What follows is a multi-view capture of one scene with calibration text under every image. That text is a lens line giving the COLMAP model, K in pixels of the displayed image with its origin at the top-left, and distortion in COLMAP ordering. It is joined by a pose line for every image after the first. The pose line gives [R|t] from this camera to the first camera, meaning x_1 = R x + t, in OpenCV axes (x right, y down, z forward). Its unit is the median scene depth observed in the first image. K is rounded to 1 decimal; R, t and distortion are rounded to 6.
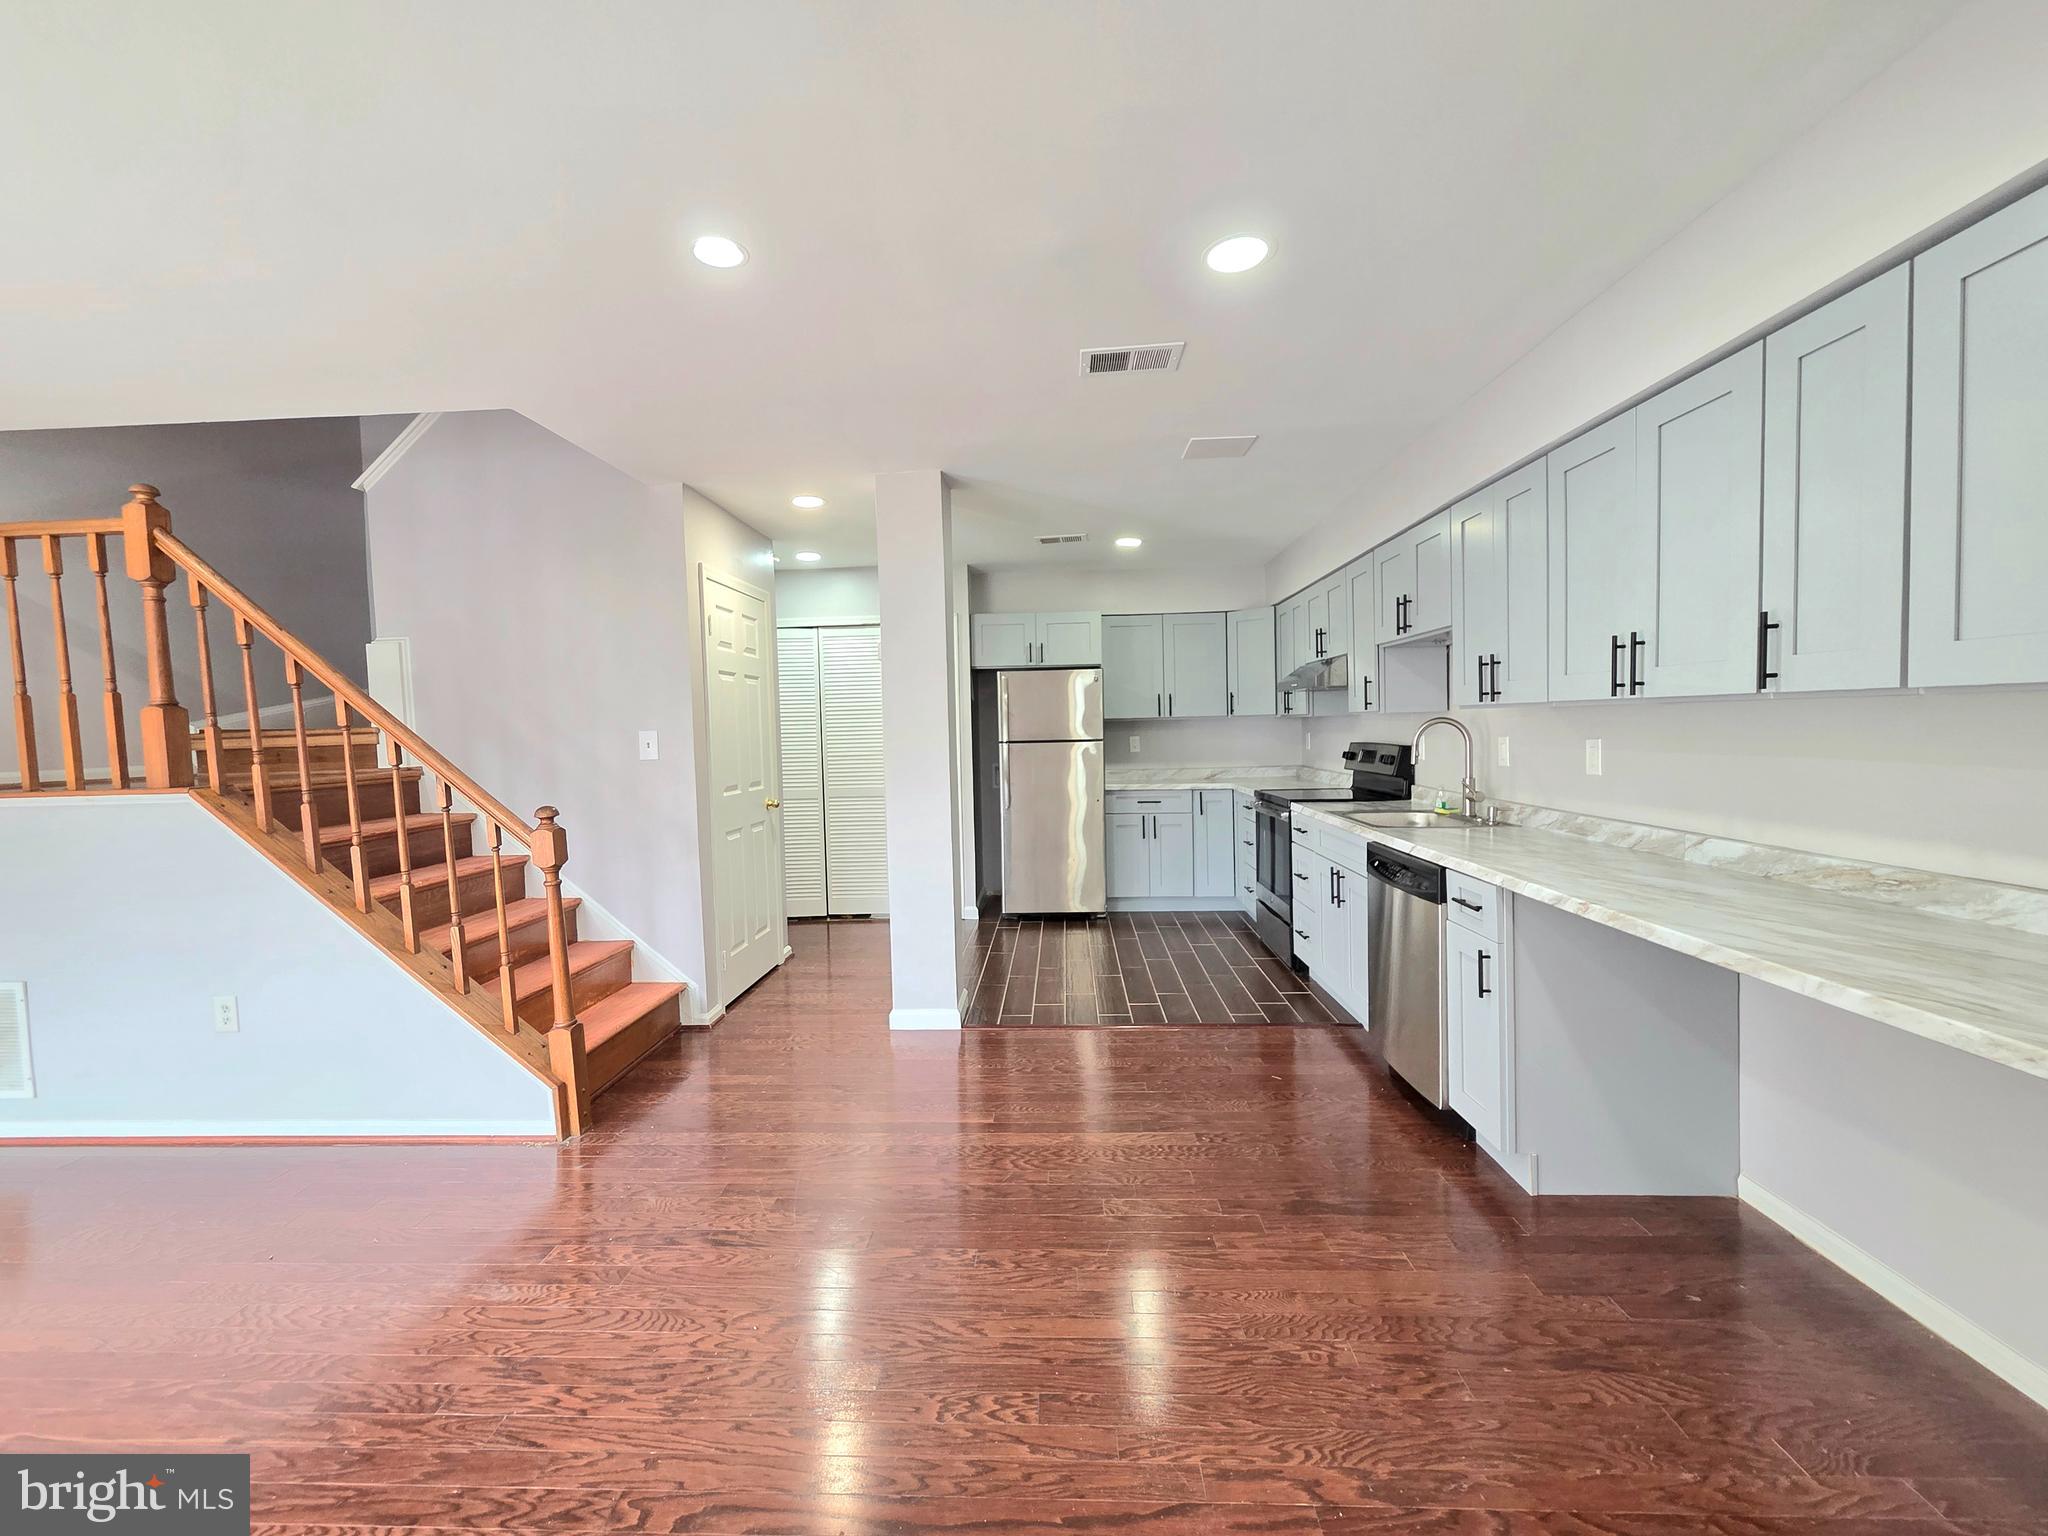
lens RADIAL K [[837.2, 0, 1015.3], [0, 837.2, 761.5], [0, 0, 1]] dist [0.008351, -0.002146]
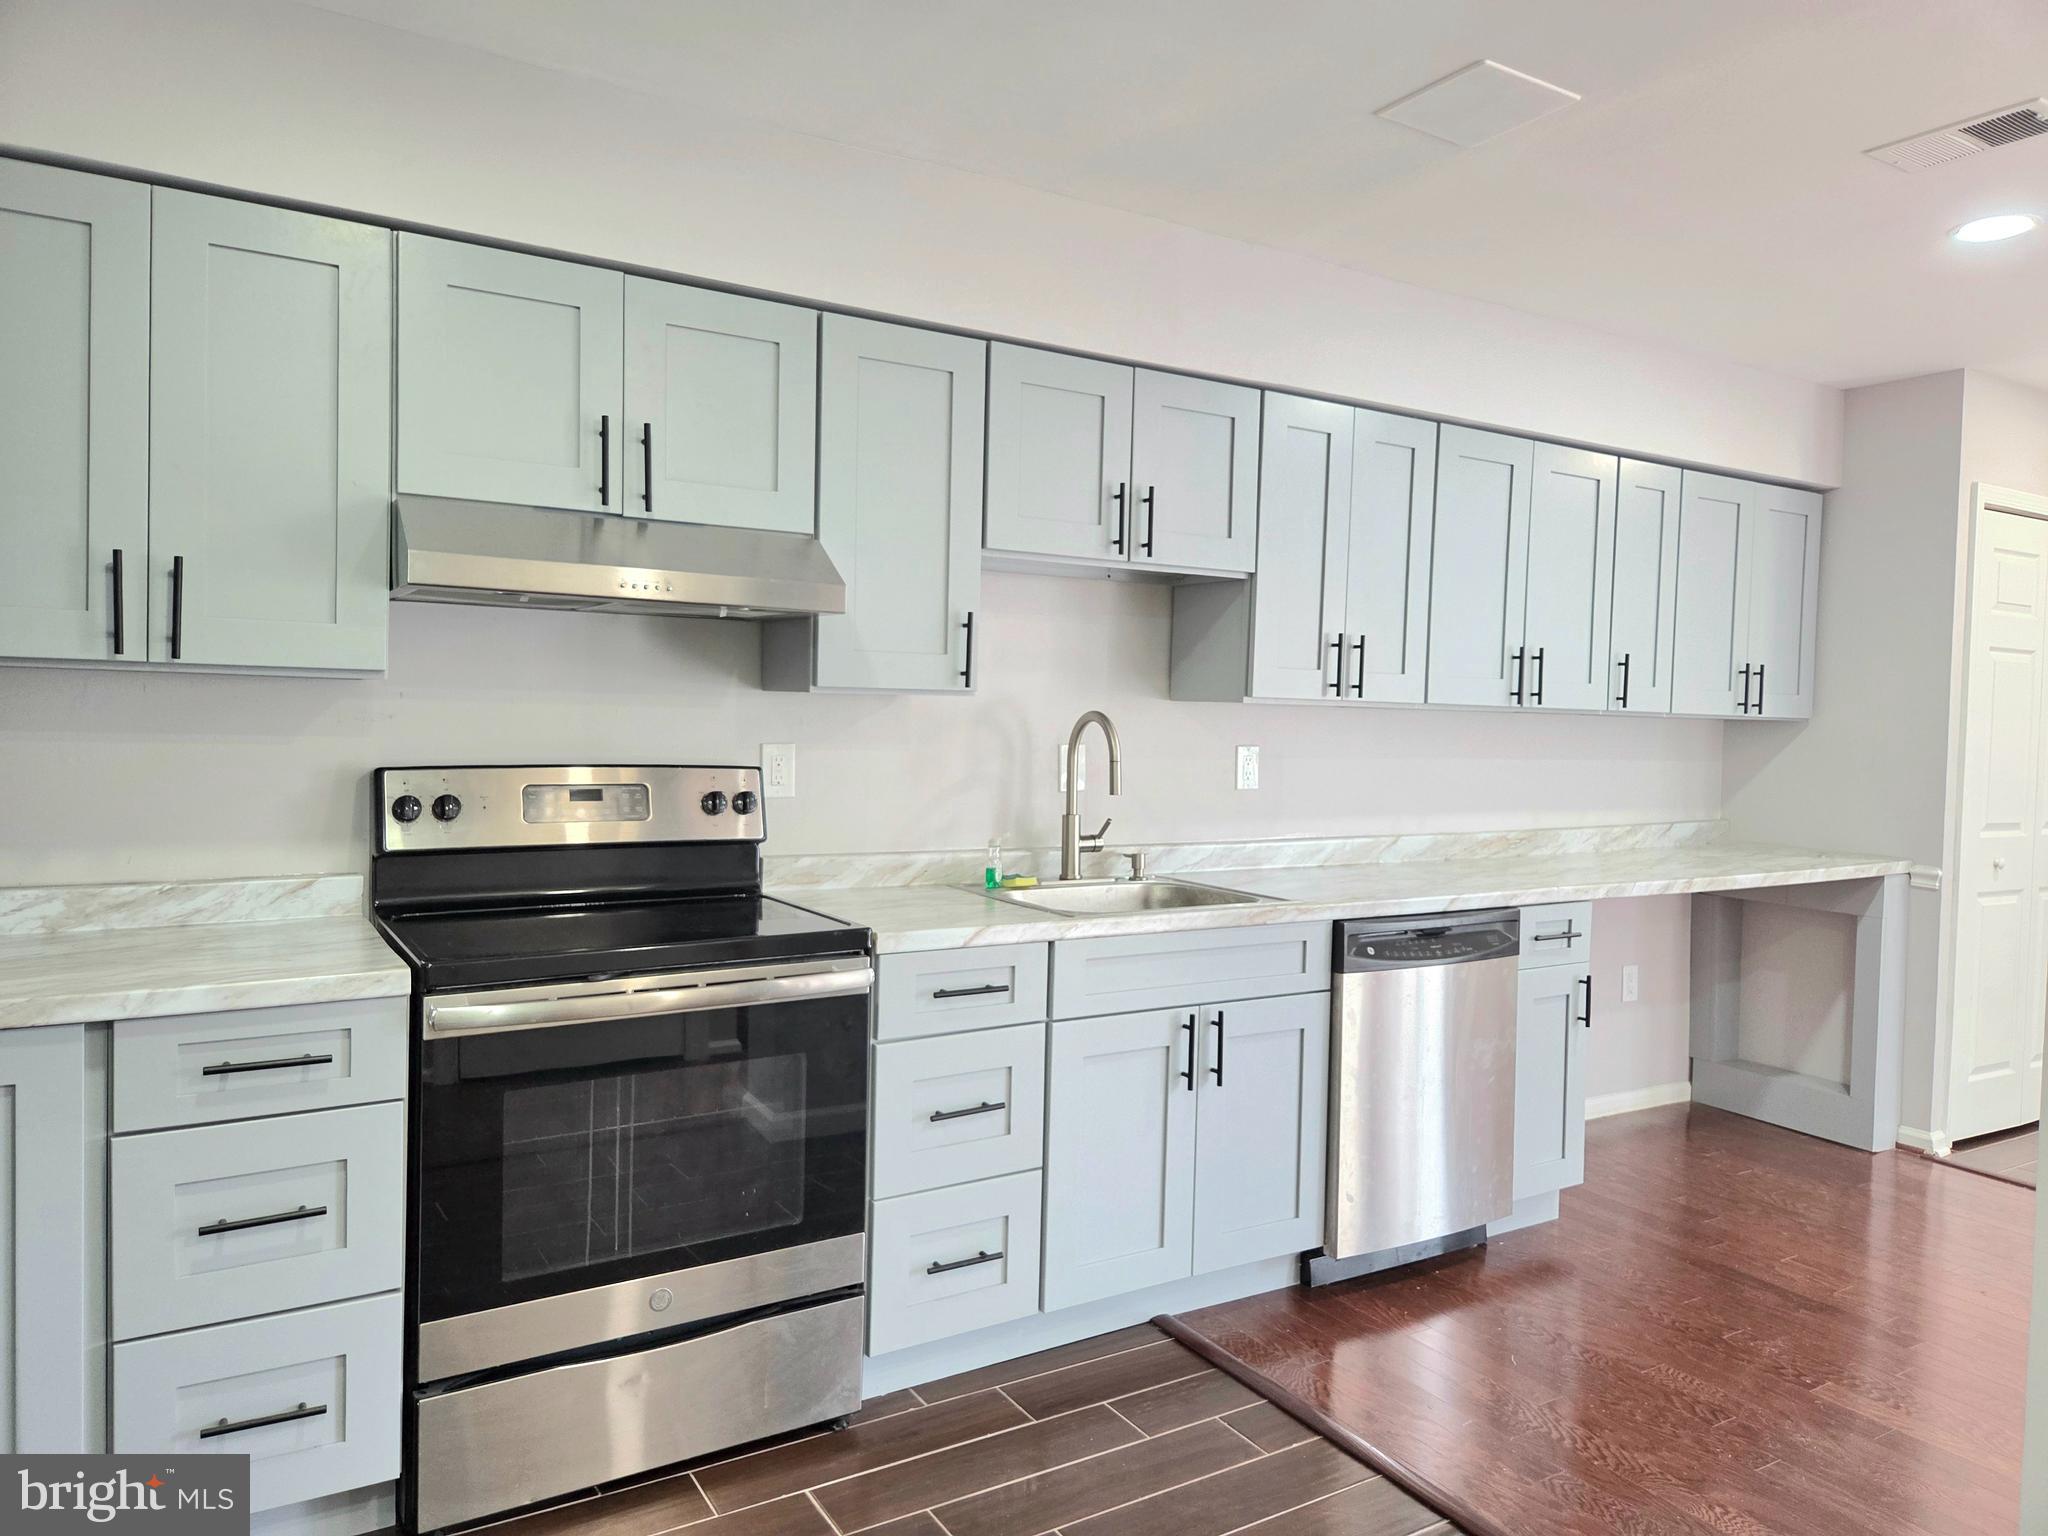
lens RADIAL K [[1373.6, 0, 1036.1], [0, 1373.6, 770.7], [0, 0, 1]] dist [0.078740, -0.068234]
pose [[-0.570684, -0.023216, 0.820842, -0.281957], [0.024215, 0.998690, 0.045082, -0.067359], [-0.820813, 0.045604, -0.569374, 1.922530]]
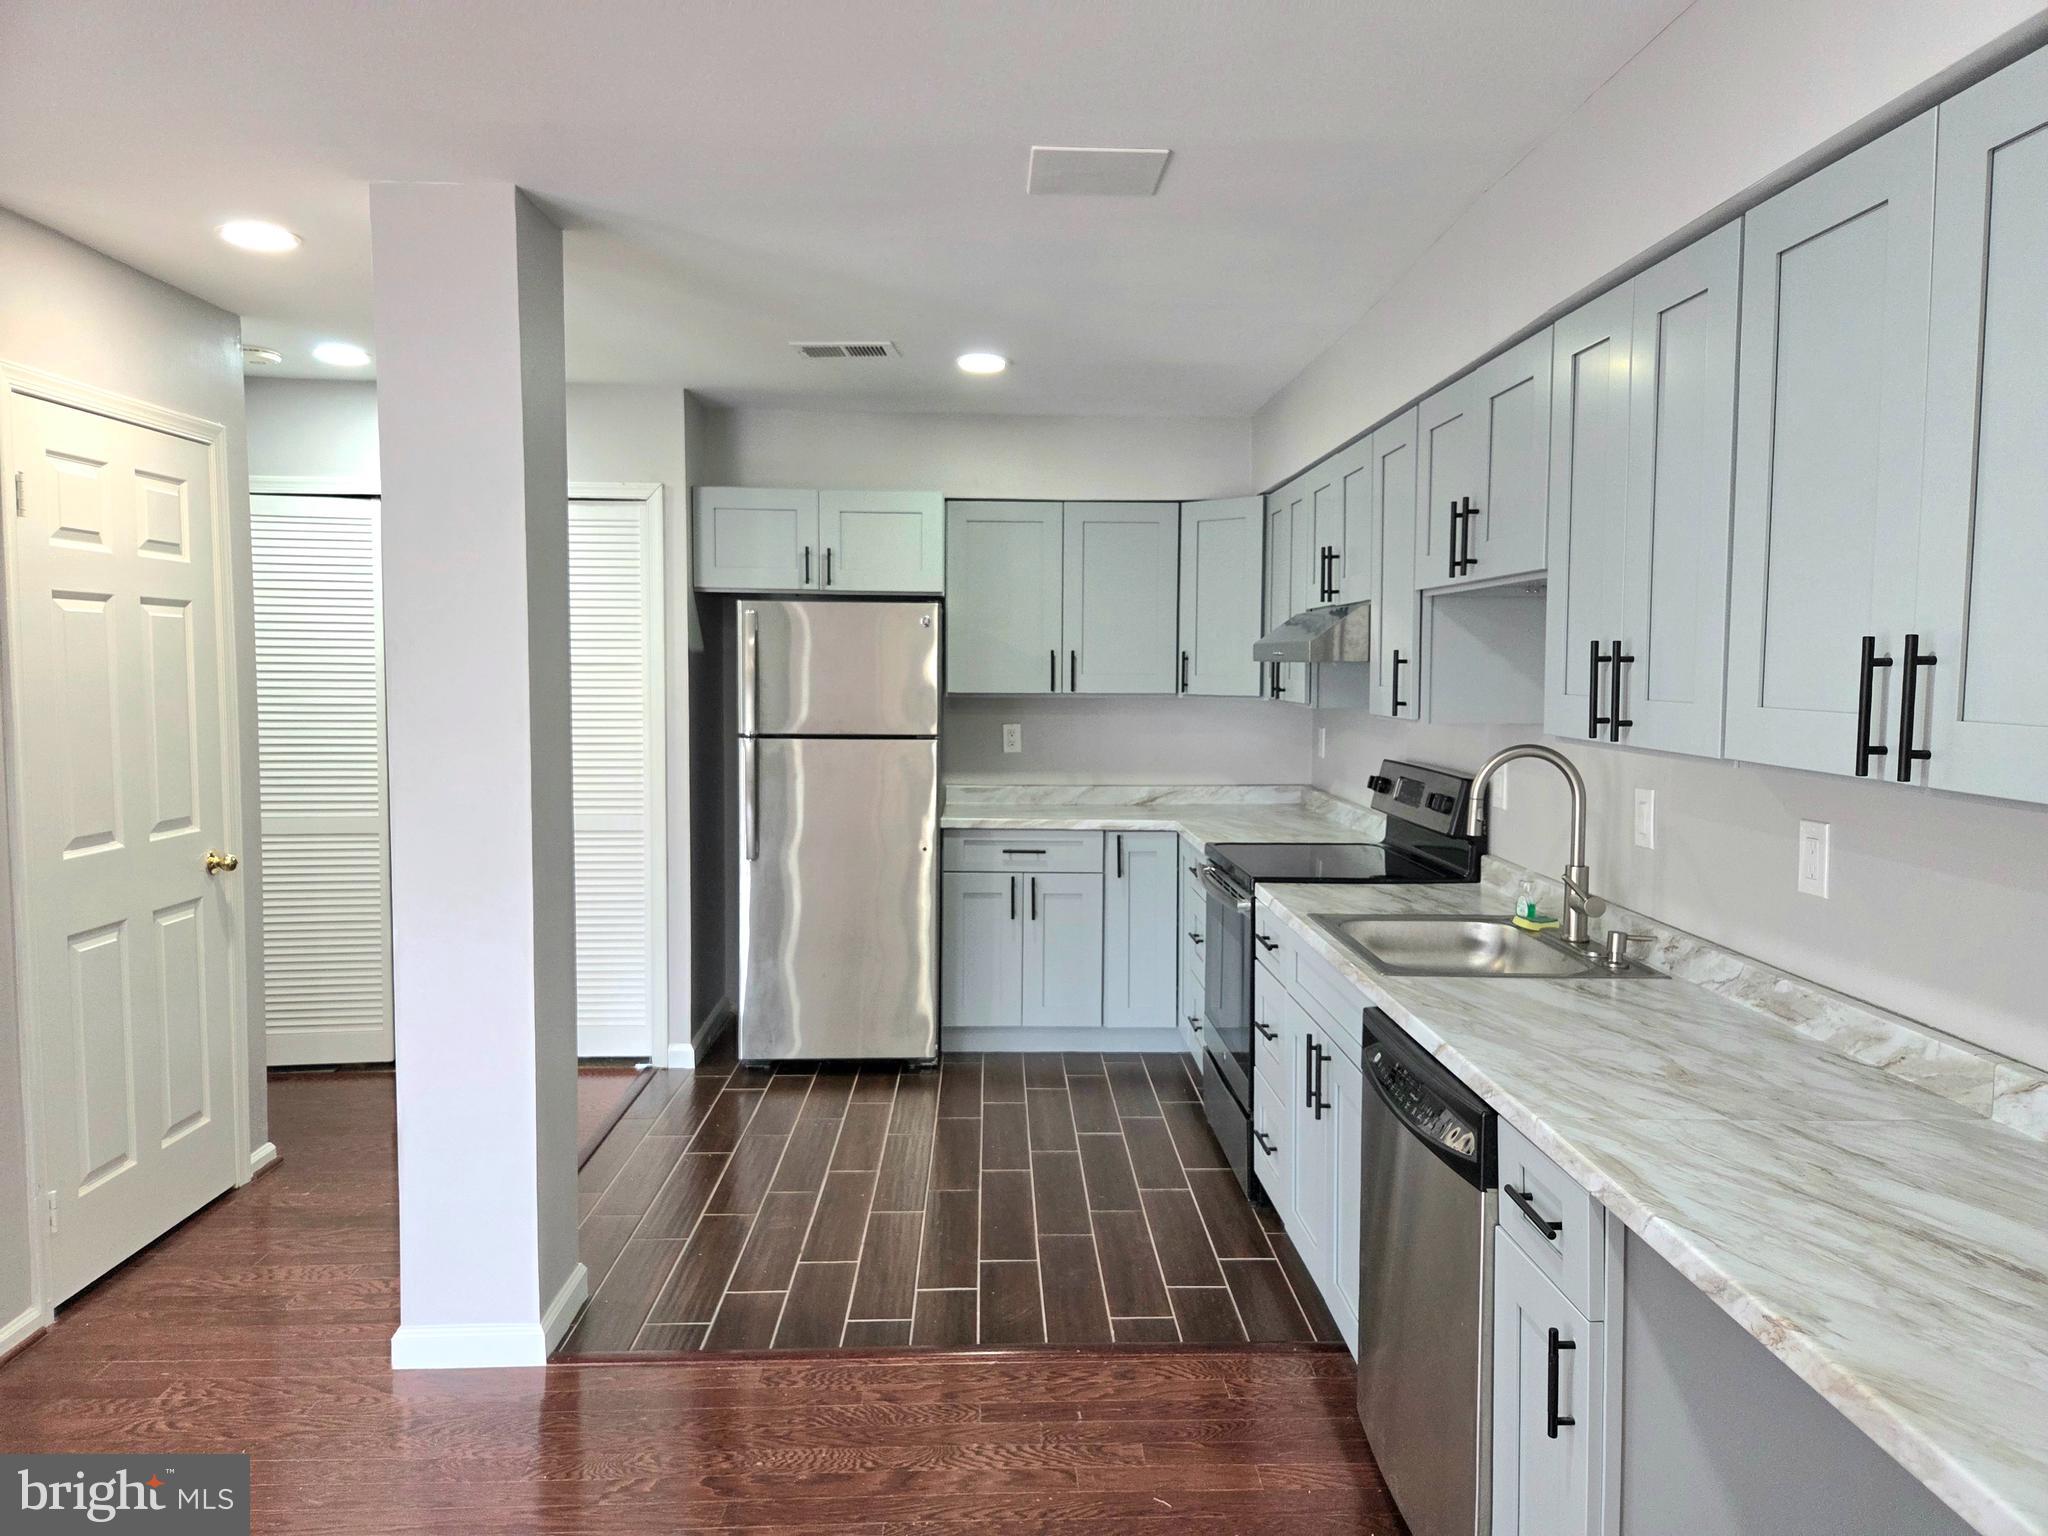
lens RADIAL K [[1373.6, 0, 1033.9], [0, 1373.6, 752.9], [0, 0, 1]] dist [0.078740, -0.068234]
pose [[0.995540, 0.024701, 0.091052, 0.168695], [-0.026986, 0.999349, 0.023945, -0.073204], [-0.090402, -0.026295, 0.995558, 0.244303]]
